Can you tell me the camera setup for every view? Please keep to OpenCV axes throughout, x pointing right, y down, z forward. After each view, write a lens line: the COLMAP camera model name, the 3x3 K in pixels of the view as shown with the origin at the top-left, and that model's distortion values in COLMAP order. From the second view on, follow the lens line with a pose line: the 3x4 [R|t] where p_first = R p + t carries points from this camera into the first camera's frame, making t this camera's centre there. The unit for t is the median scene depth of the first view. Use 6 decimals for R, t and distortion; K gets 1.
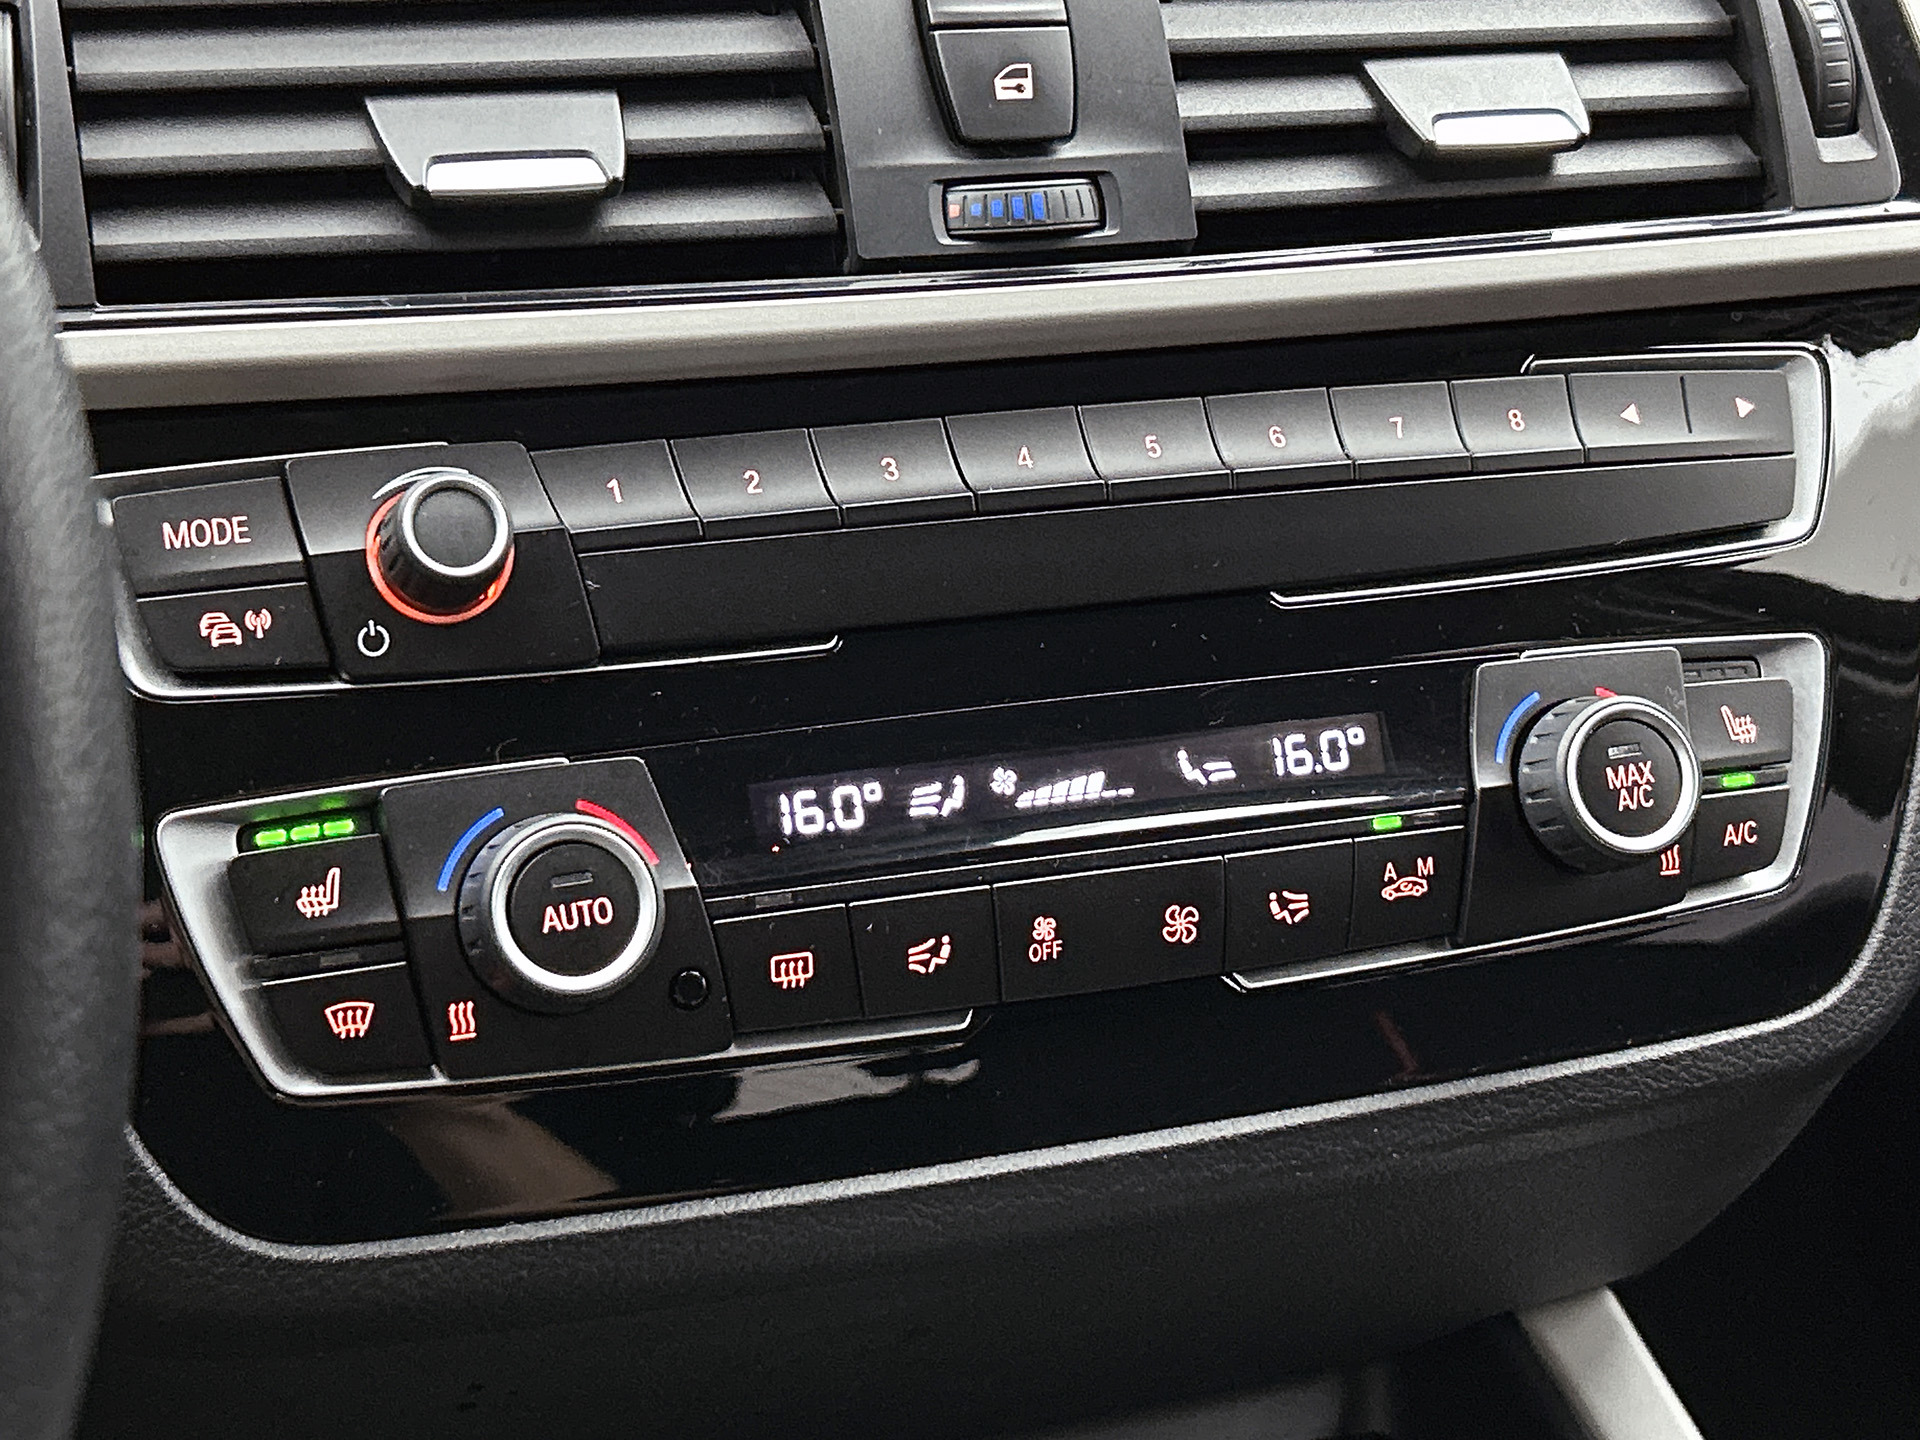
lens RADIAL K [[3272.5, 0, 899.9], [0, 3272.5, 690.6], [0, 0, 1]] dist [0.098107, 0.000000]
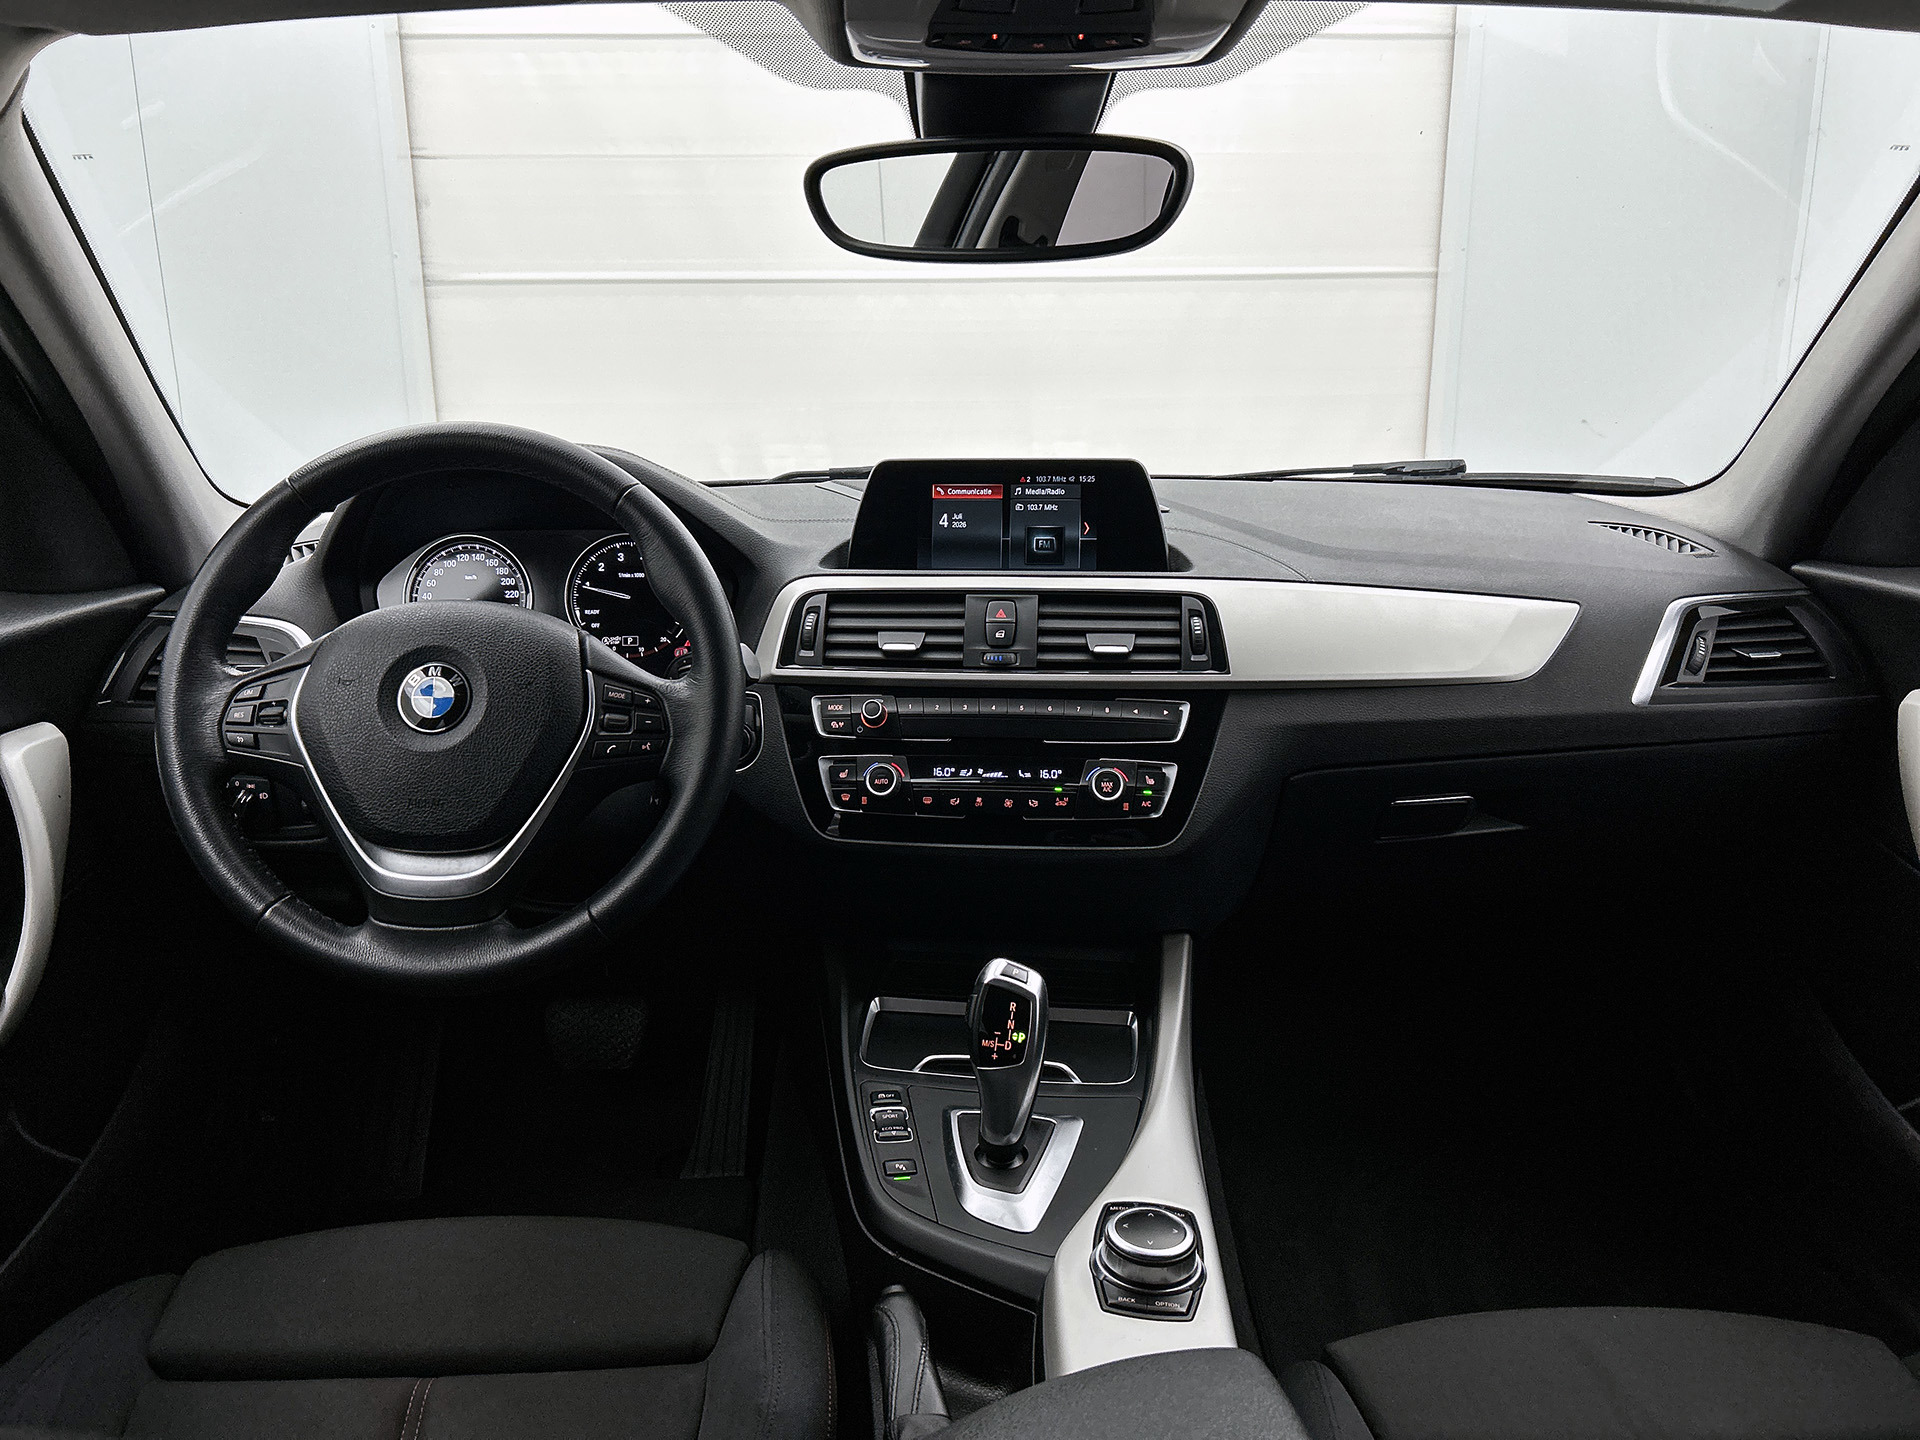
lens RADIAL K [[1455.0, 0, 961.1], [0, 1455.0, 724.6], [0, 0, 1]] dist [0.000469, -0.000415]
pose [[0.889934, 0.080442, -0.448940, 0.993789], [-0.124932, 0.989670, -0.070323, 0.116622], [0.438646, 0.118670, 0.890790, -0.996486]]
